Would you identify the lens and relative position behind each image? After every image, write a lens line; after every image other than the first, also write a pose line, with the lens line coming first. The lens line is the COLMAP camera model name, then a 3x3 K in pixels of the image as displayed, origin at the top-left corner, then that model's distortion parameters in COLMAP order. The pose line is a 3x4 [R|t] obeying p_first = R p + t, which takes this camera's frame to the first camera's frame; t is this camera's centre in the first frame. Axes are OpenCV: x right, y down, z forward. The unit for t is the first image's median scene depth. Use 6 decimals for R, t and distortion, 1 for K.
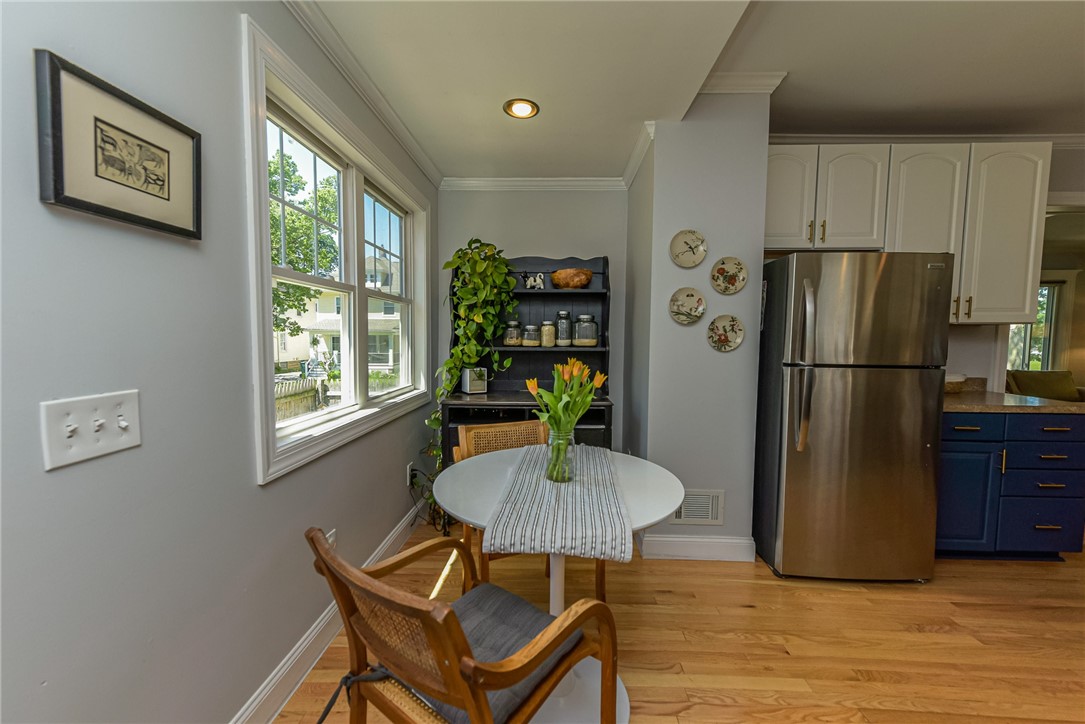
lens RADIAL K [[422.7, 0, 549.6], [0, 422.7, 361.6], [0, 0, 1]] dist [0.012993, 0.000242]
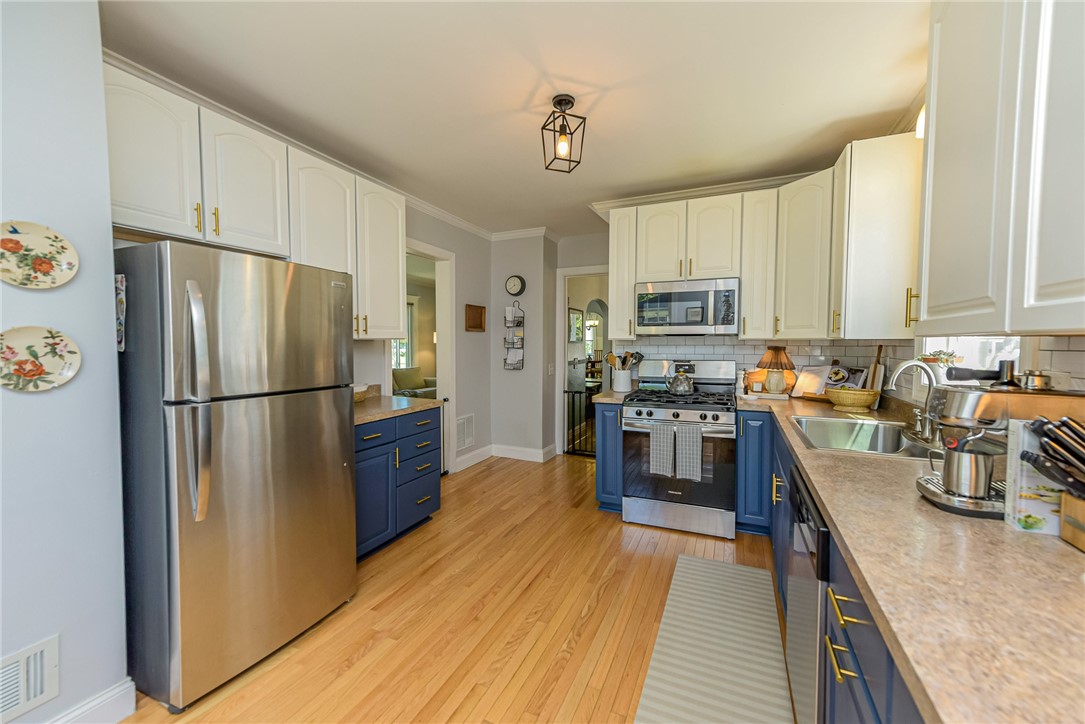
lens RADIAL K [[429.8, 0, 549.1], [0, 429.8, 363.6], [0, 0, 1]] dist [0.016972, 0.000026]
pose [[0.379680, -0.052410, 0.923632, 0.136079], [0.053902, 0.997951, 0.034469, -0.044136], [-0.923546, 0.036698, 0.381727, 0.153437]]
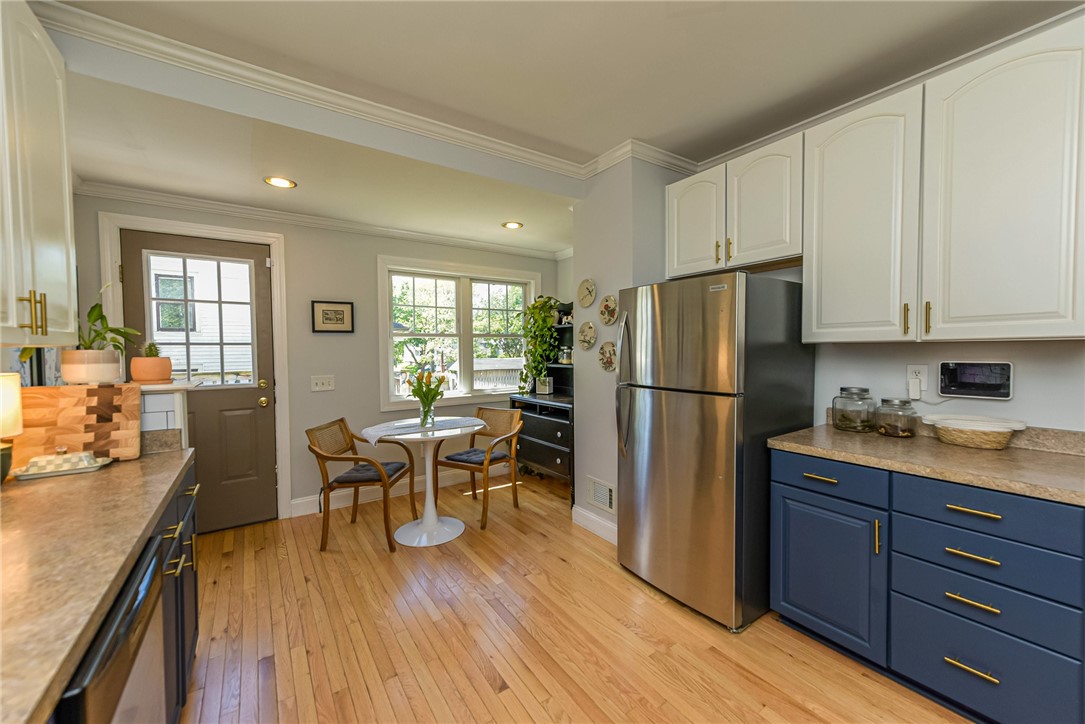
lens RADIAL K [[422.7, 0, 549.6], [0, 422.7, 361.6], [0, 0, 1]] dist [0.012993, 0.000242]
pose [[0.589066, 0.013153, -0.807978, 1.297953], [-0.031741, 0.999473, -0.006871, -0.037625], [0.807462, 0.029694, 0.589172, 0.129877]]
